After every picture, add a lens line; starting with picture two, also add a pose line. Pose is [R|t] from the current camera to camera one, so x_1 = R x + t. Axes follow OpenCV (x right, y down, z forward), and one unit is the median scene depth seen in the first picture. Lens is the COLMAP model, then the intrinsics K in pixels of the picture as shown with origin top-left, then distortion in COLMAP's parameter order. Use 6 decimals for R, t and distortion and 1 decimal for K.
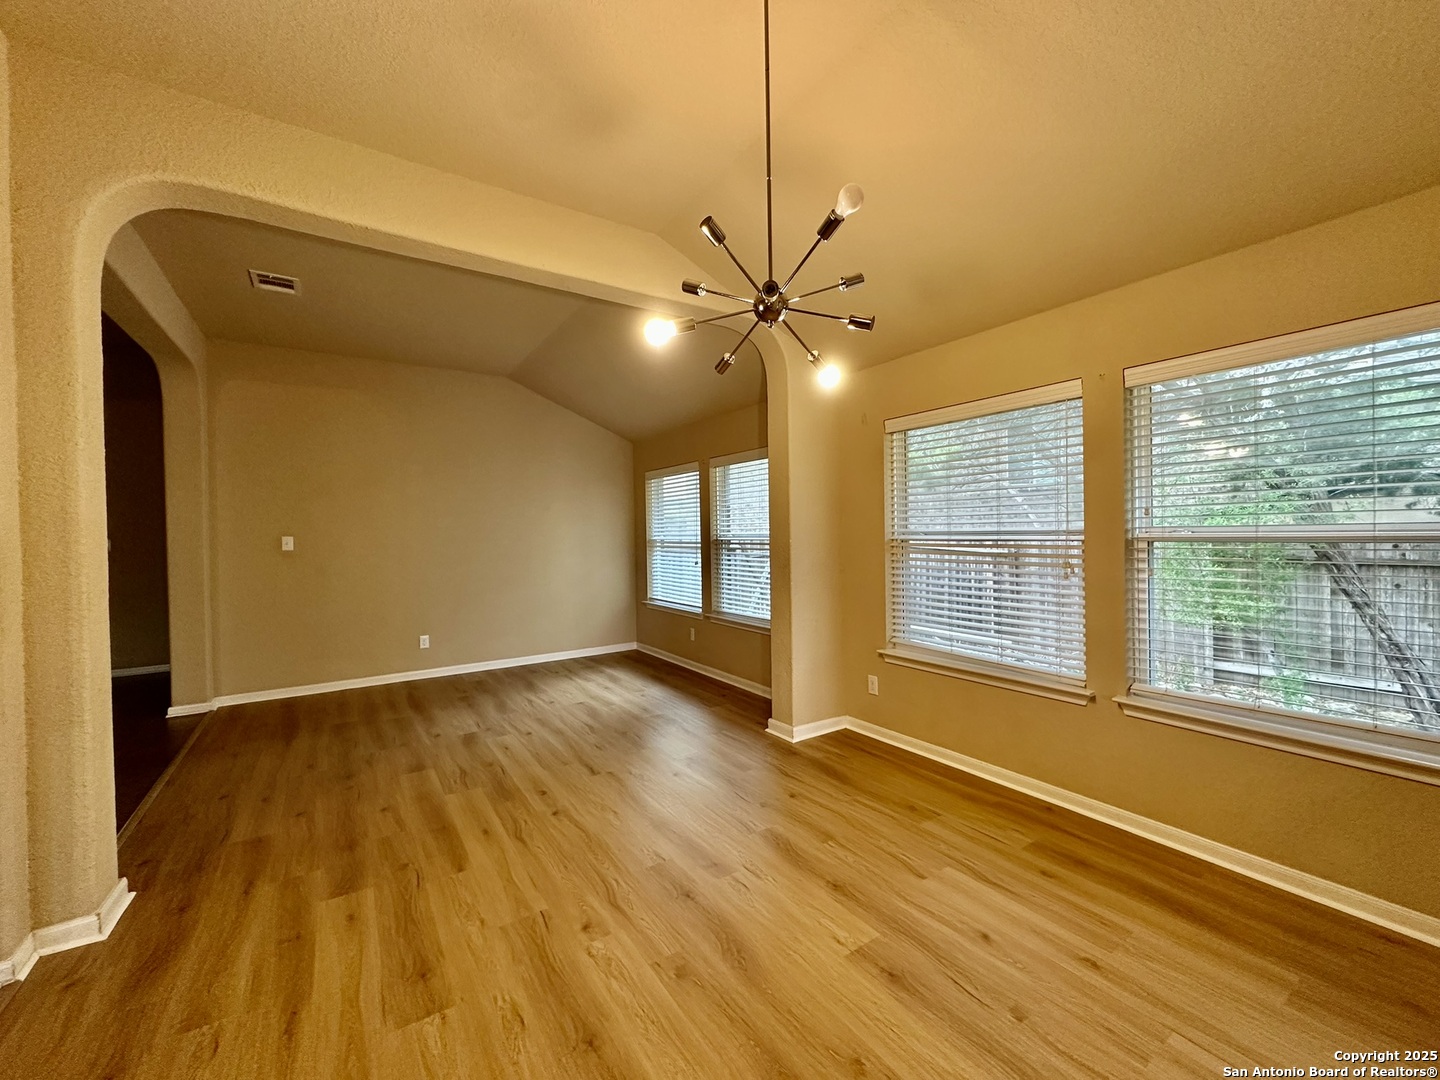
lens RADIAL K [[575.8, 0, 720.9], [0, 575.8, 535.8], [0, 0, 1]] dist [-0.003420, 0.000754]
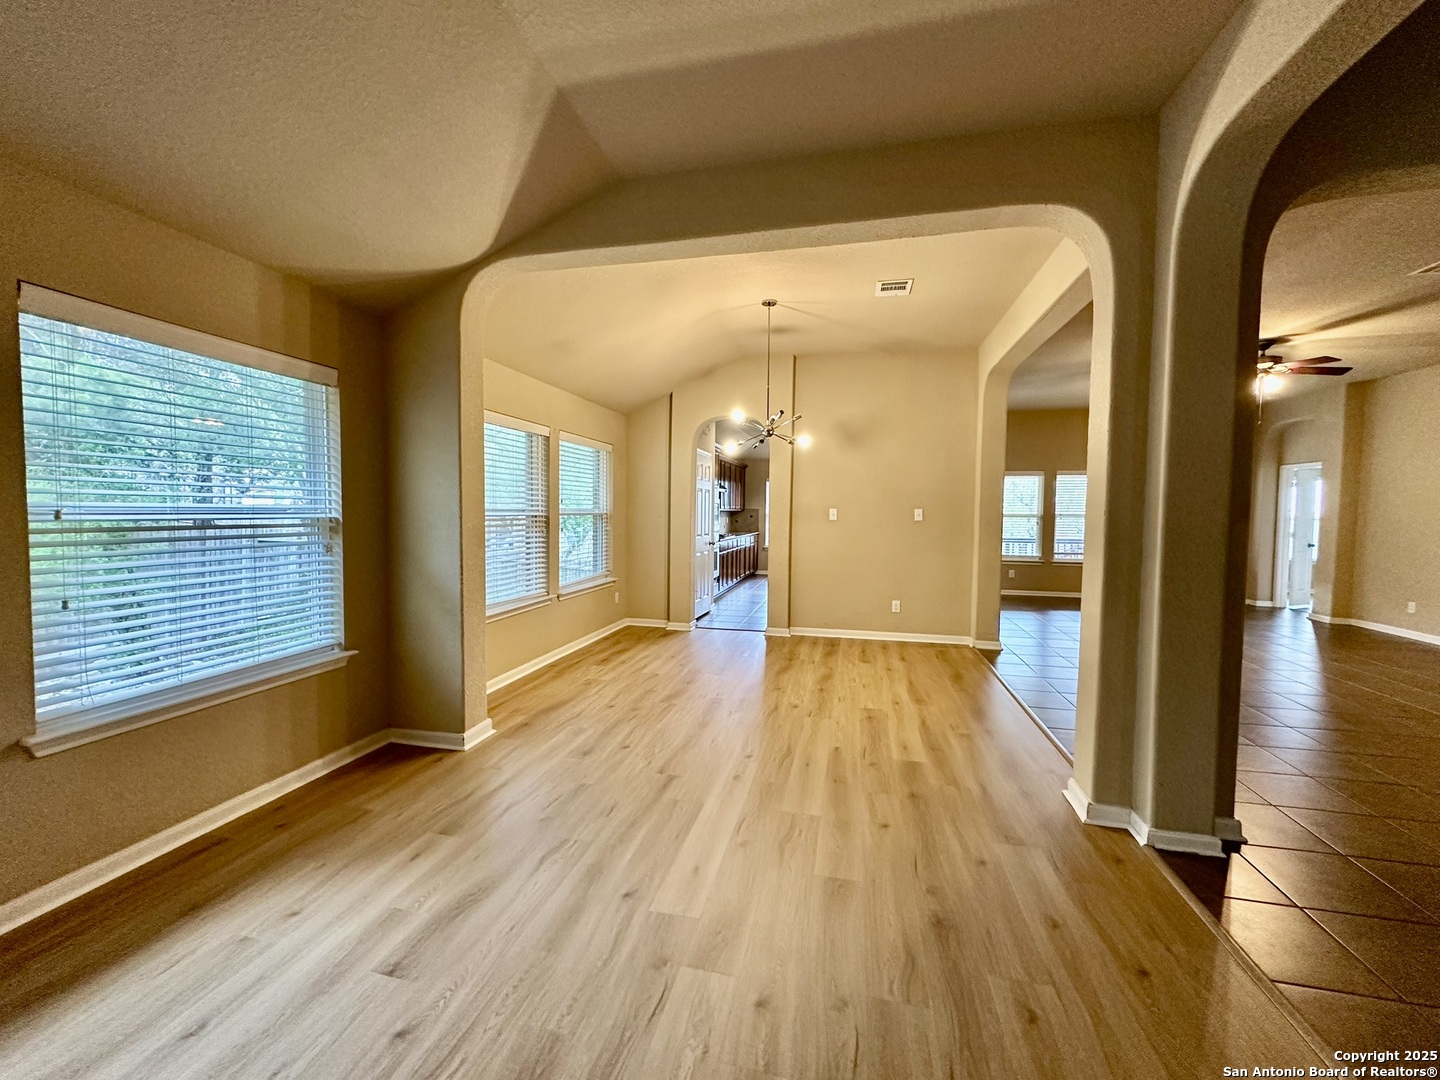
lens RADIAL K [[575.8, 0, 720.9], [0, 575.8, 535.8], [0, 0, 1]] dist [-0.003420, 0.000754]
pose [[-0.686012, -0.022645, 0.727238, -1.016832], [0.006152, 0.999299, 0.036920, 0.009401], [-0.727564, 0.029802, -0.685392, 1.727936]]
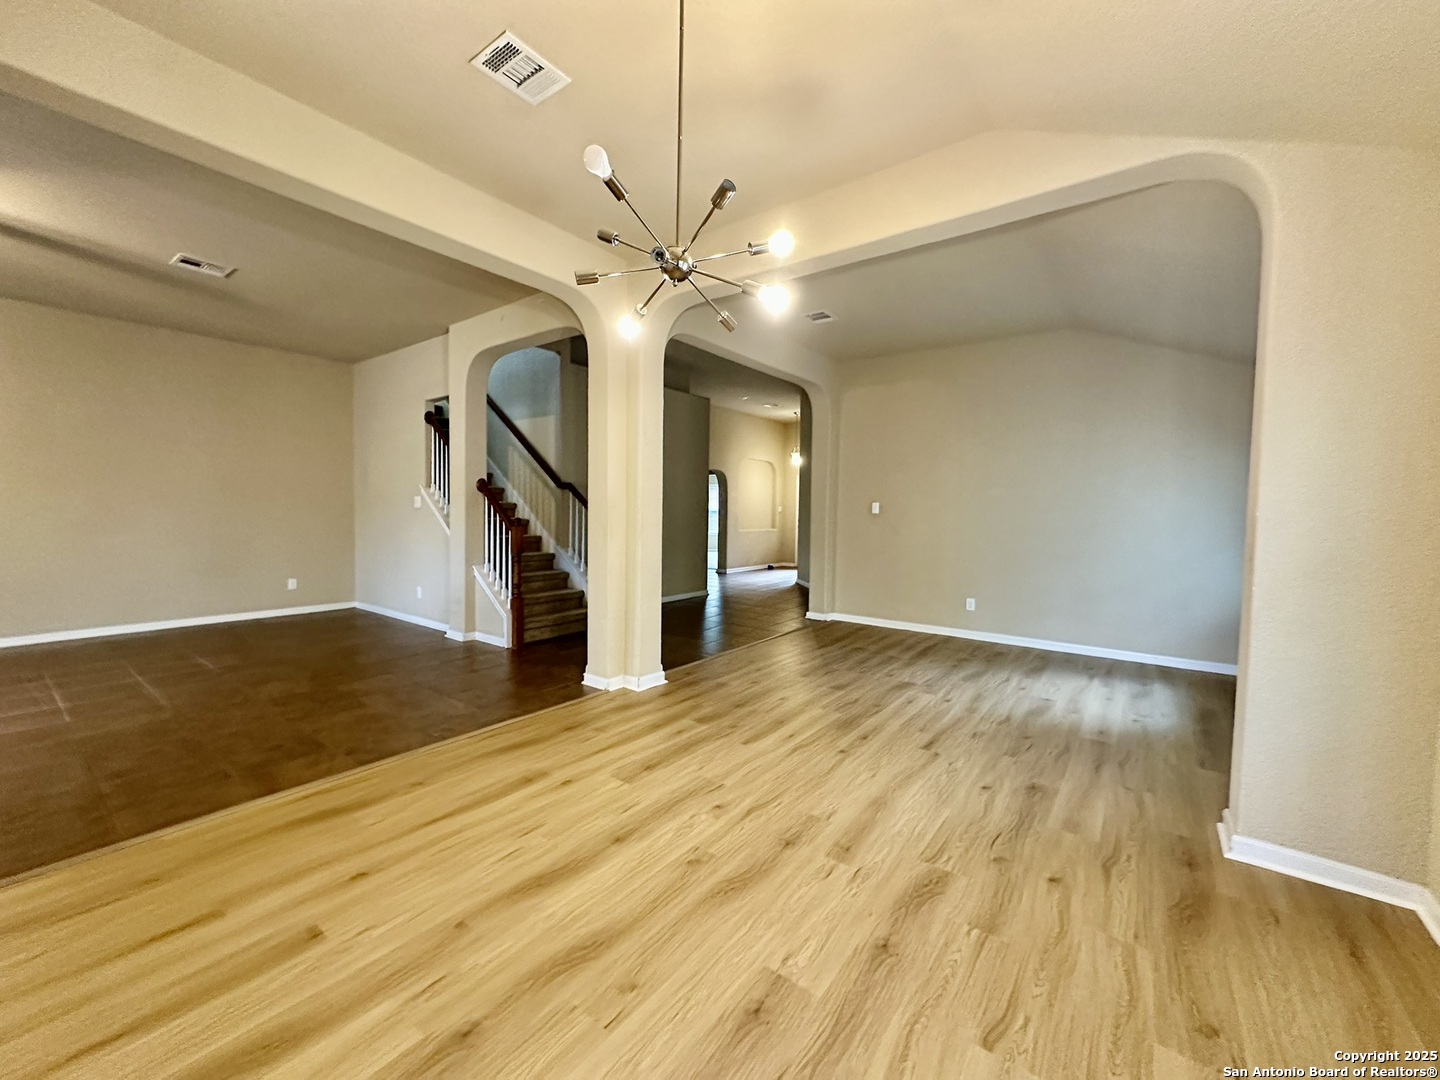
lens RADIAL K [[575.8, 0, 720.9], [0, 575.8, 535.8], [0, 0, 1]] dist [-0.003420, 0.000754]
pose [[0.331726, 0.065407, -0.941106, 0.613850], [-0.028344, 0.997834, 0.059359, 0.014661], [0.942950, 0.006983, 0.332862, 0.399959]]
